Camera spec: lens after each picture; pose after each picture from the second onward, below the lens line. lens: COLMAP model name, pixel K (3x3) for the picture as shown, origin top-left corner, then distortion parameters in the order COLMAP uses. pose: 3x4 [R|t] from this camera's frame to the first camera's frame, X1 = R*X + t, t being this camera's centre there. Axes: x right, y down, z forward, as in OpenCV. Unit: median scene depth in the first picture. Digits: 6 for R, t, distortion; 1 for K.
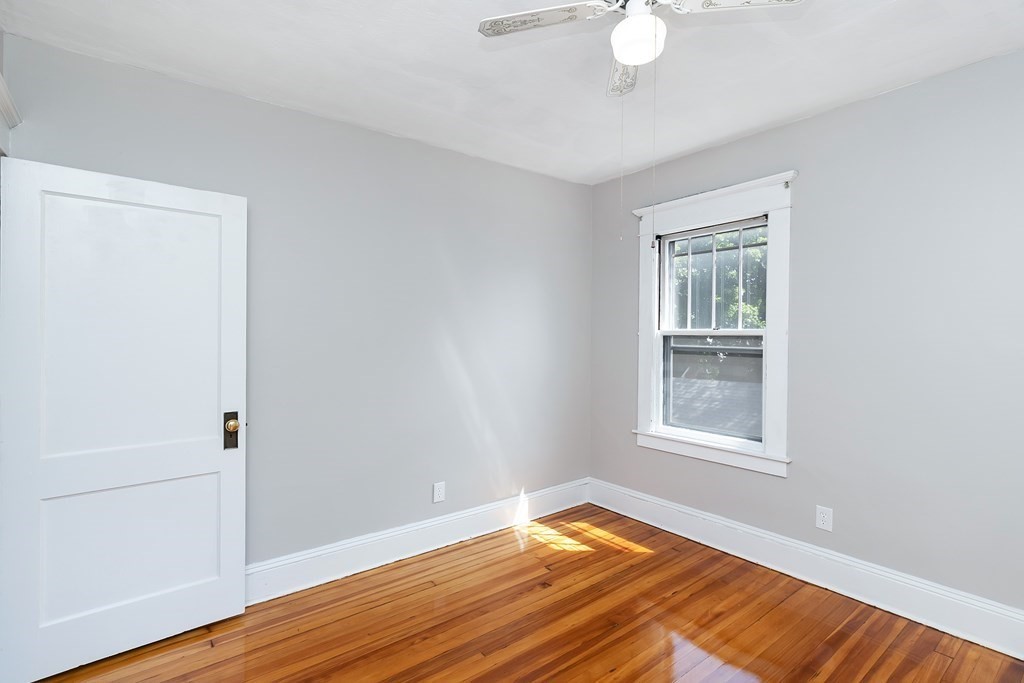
lens RADIAL K [[473.5, 0, 512.6], [0, 473.5, 333.9], [0, 0, 1]] dist [0.001738, 0.000277]
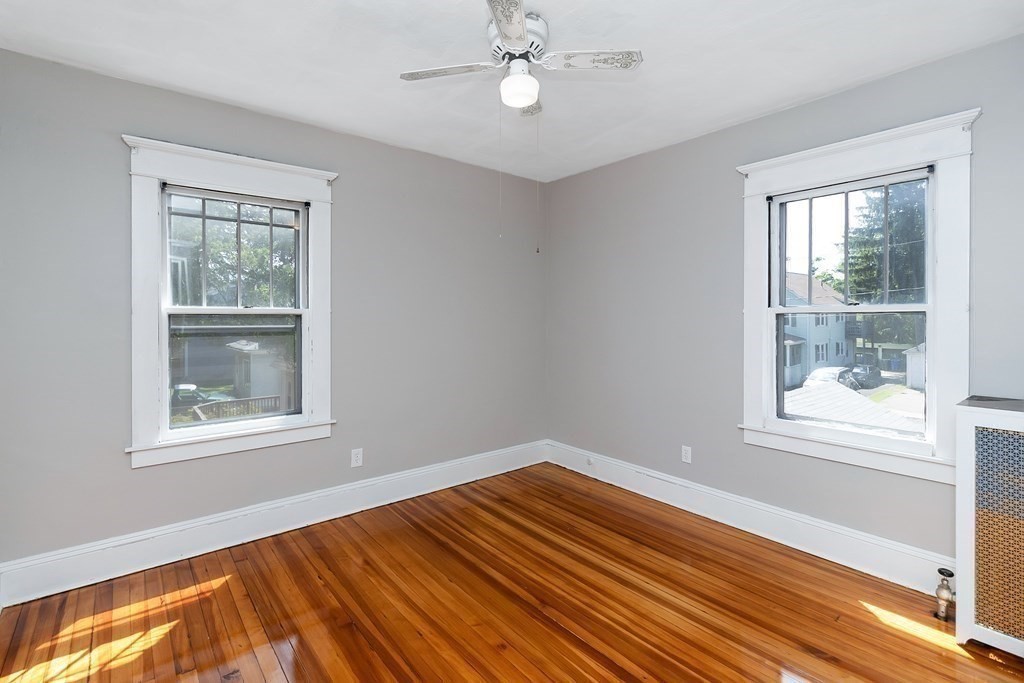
lens RADIAL K [[473.5, 0, 515.2], [0, 473.5, 316.0], [0, 0, 1]] dist [0.001738, 0.000277]
pose [[0.000536, -0.011122, 0.999938, -0.521642], [-0.003810, 0.999931, 0.011124, -0.005846], [-0.999993, -0.003816, 0.000494, 0.494727]]
